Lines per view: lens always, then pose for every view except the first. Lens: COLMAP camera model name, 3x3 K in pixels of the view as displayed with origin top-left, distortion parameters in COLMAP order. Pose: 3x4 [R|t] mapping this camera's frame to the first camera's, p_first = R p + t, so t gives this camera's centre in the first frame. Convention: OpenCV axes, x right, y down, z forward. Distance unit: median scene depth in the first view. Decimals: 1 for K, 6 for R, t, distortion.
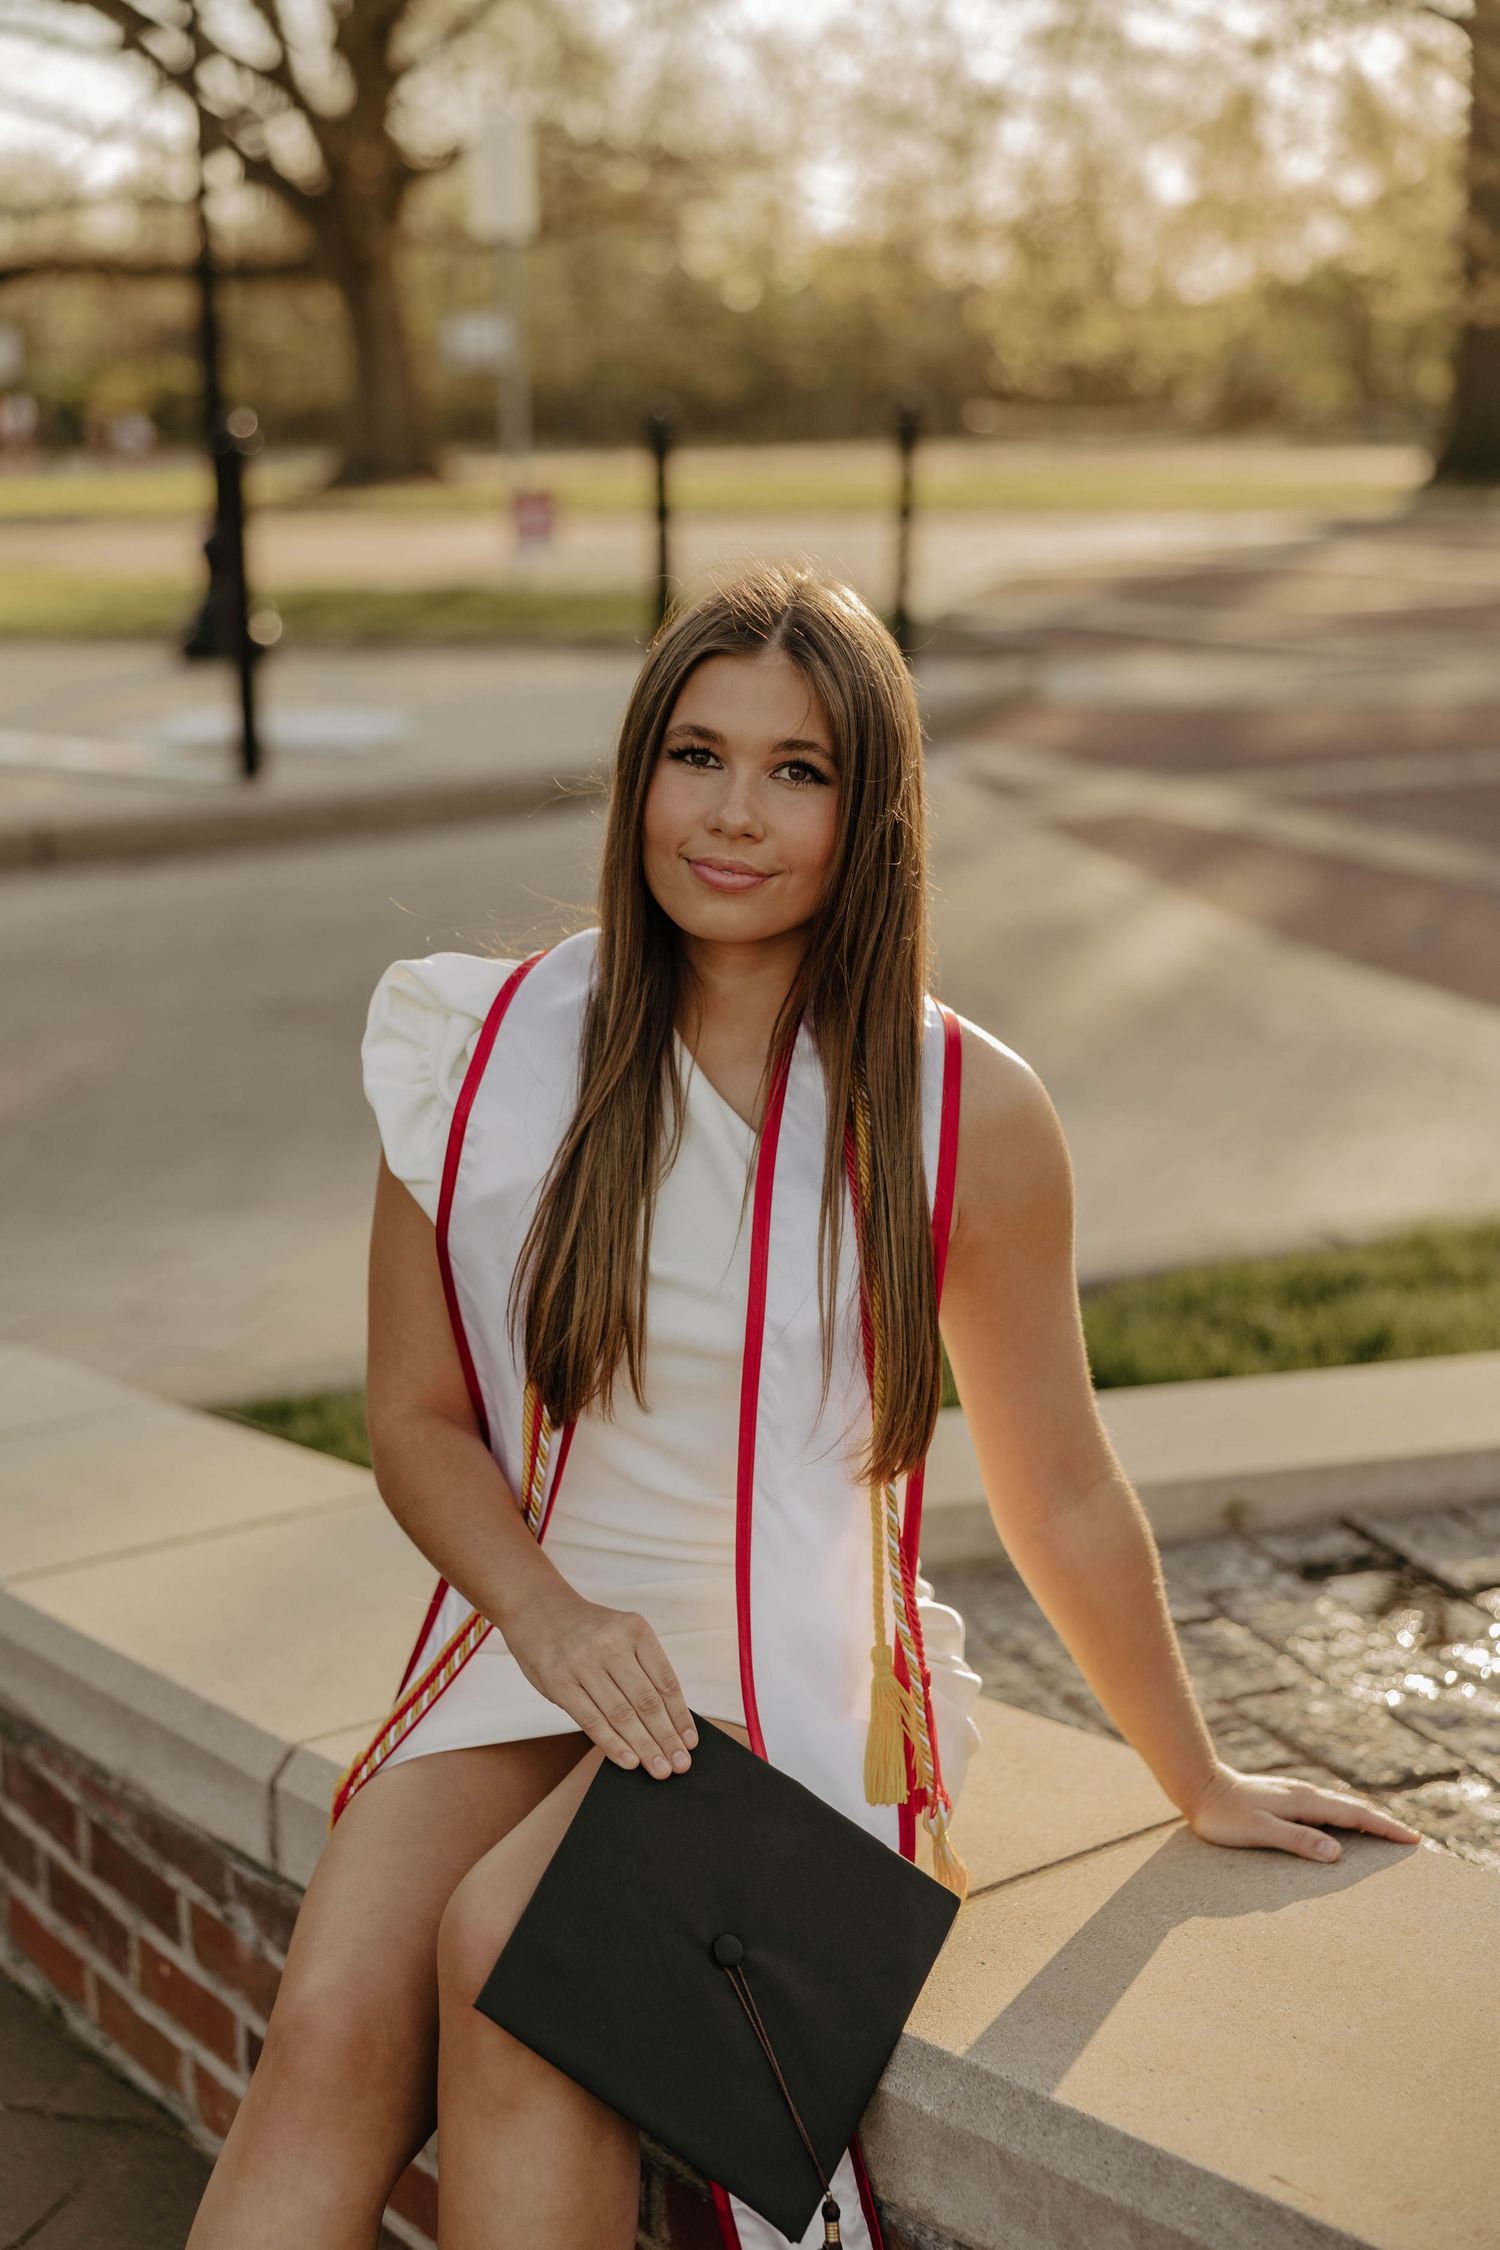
lens RADIAL K [[3539.7, 0, 746.2], [0, 3539.7, 1194.0], [0, 0, 1]] dist [0.011846, -0.111701]
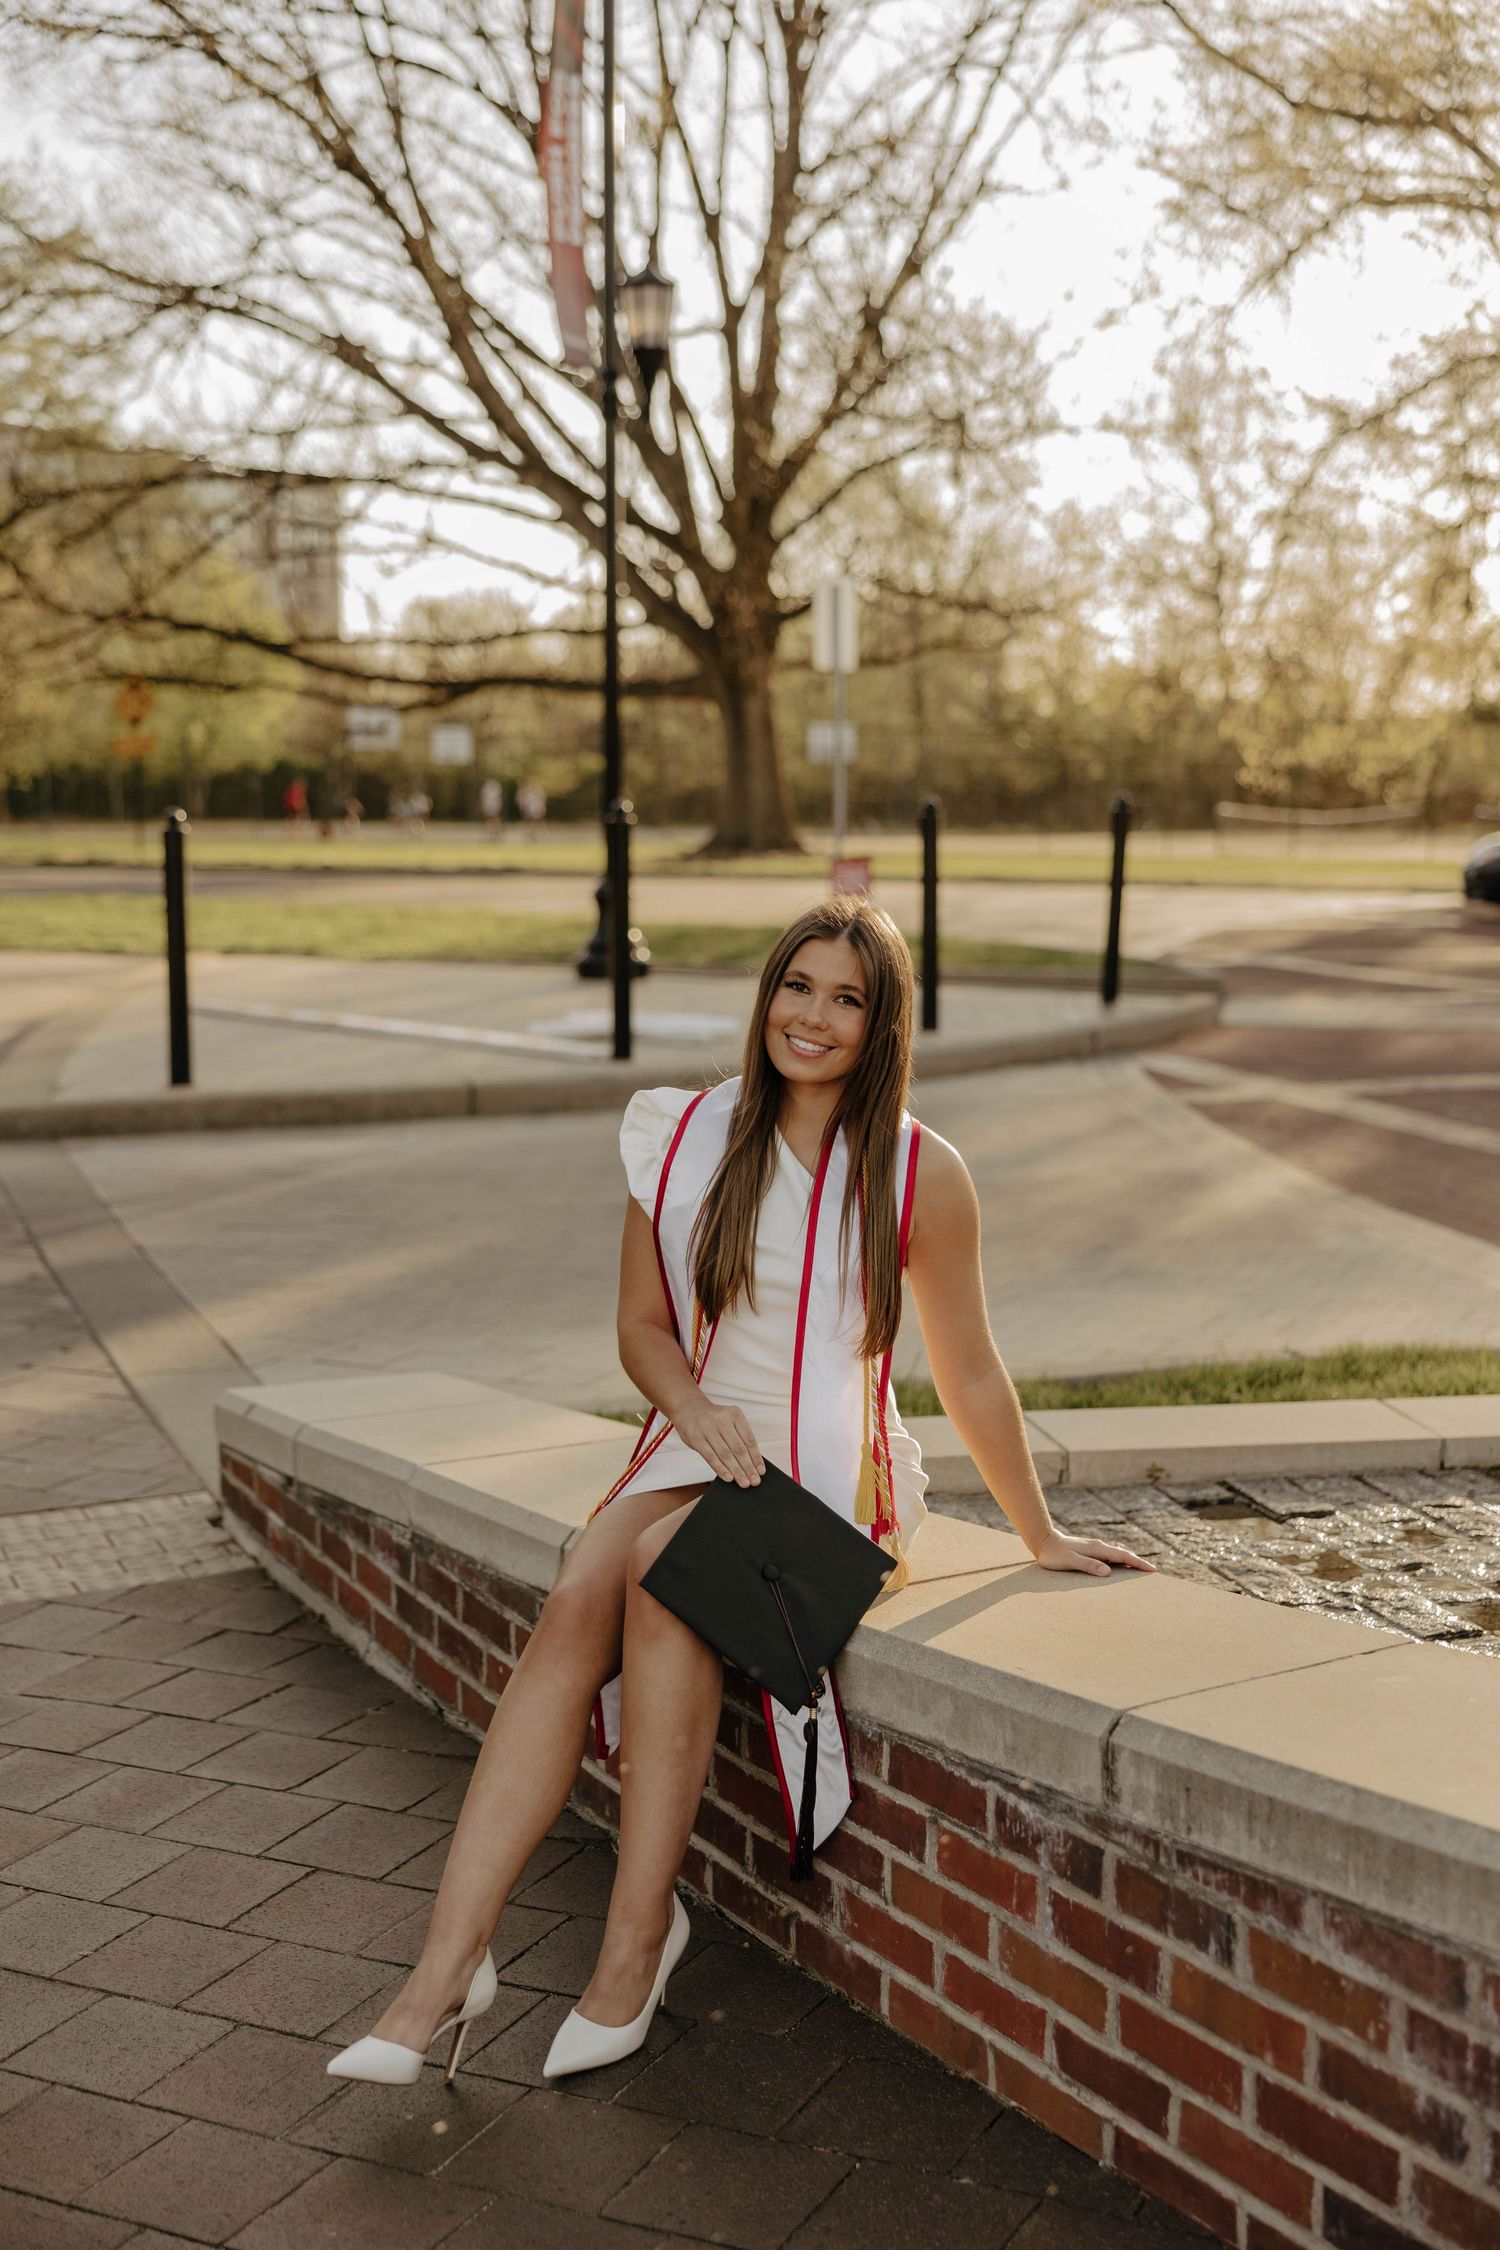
lens RADIAL K [[2790.2, 0, 750.0], [0, 2790.2, 1125.0], [0, 0, 1]] dist [0.002868, 0.014064]
pose [[0.994821, 0.032317, -0.096369, 0.088487], [-0.041905, 0.994186, -0.099186, 0.082386], [0.092603, 0.102711, 0.990391, -0.413950]]
